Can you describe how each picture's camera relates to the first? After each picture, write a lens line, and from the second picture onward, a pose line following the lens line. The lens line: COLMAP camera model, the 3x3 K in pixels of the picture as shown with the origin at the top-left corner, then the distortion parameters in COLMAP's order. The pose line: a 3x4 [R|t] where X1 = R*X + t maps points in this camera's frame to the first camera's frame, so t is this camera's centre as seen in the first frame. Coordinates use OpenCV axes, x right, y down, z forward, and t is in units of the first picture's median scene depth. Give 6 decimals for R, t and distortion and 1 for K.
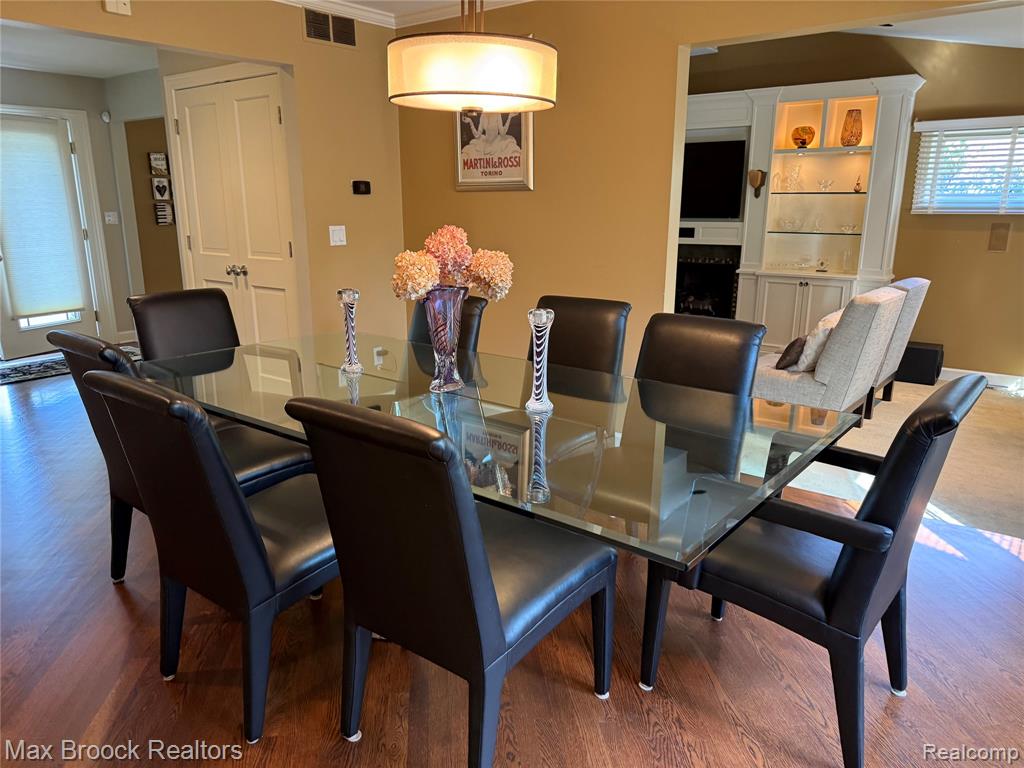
lens RADIAL K [[730.1, 0, 510.0], [0, 730.1, 385.7], [0, 0, 1]] dist [0.004126, -0.013552]
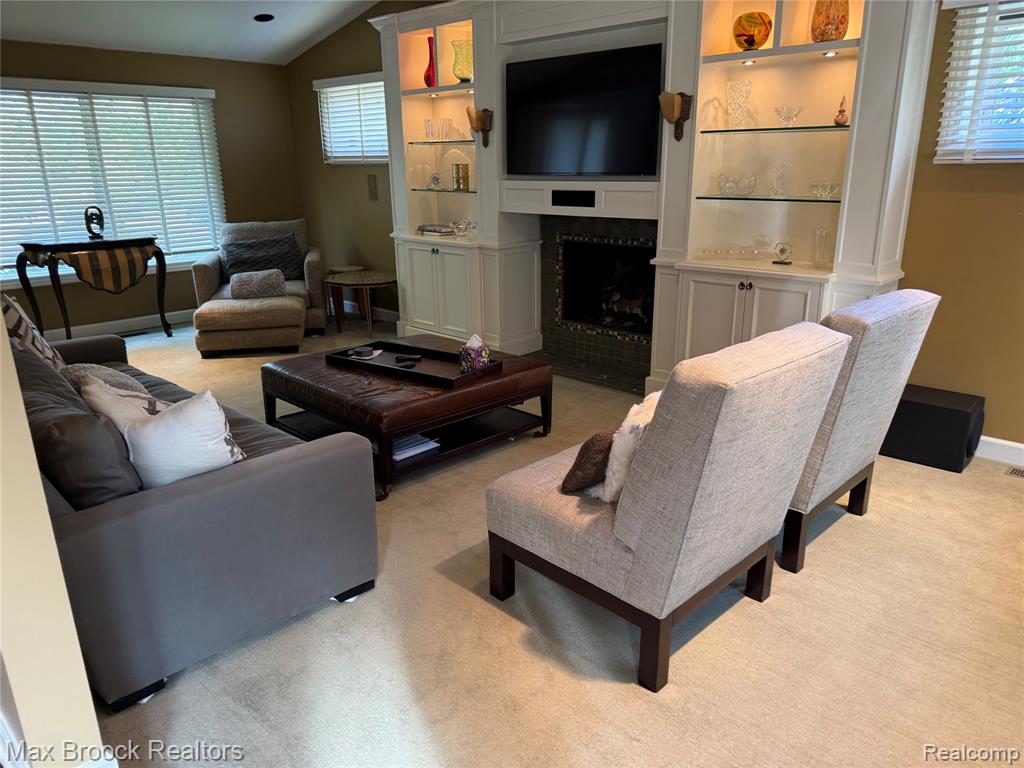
lens RADIAL K [[730.1, 0, 518.3], [0, 730.1, 390.7], [0, 0, 1]] dist [0.004126, -0.013552]
pose [[0.994236, 0.021096, -0.105122, 0.282802], [-0.015253, 0.998310, 0.056074, -0.084834], [0.106128, -0.054147, 0.992877, 0.386380]]
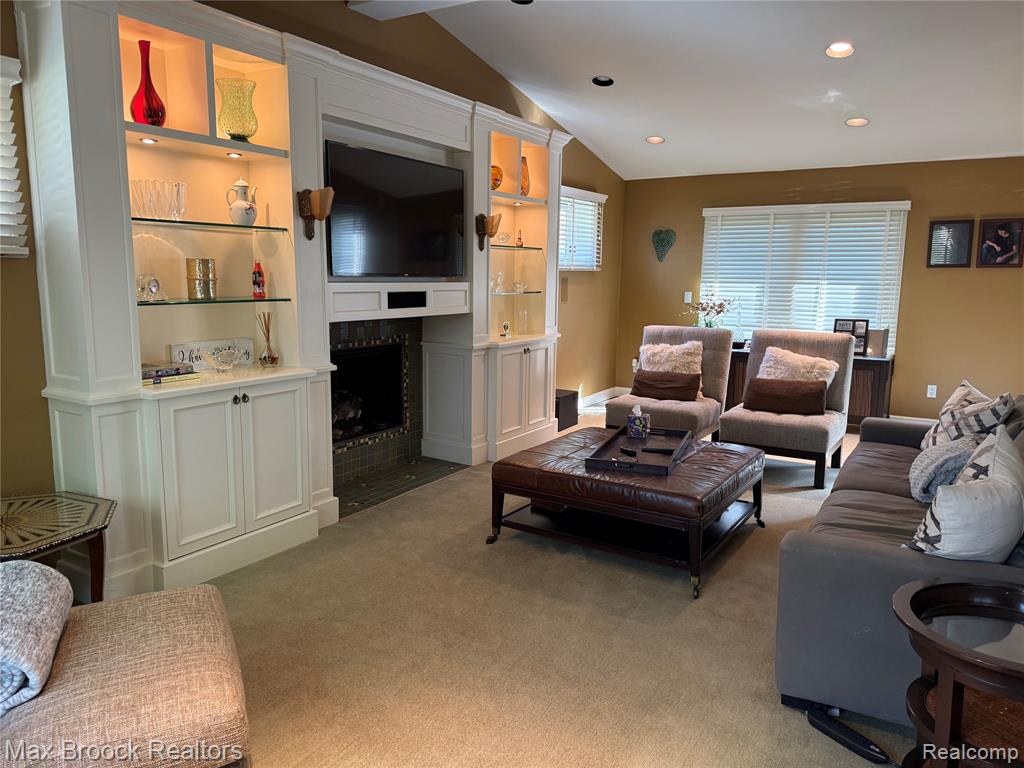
lens RADIAL K [[730.1, 0, 514.6], [0, 730.1, 374.3], [0, 0, 1]] dist [0.004126, -0.013552]
pose [[-0.119202, -0.142382, 0.982608, -0.441542], [0.226960, 0.959553, 0.166575, -0.258802], [-0.966582, 0.242868, -0.082066, 1.092010]]
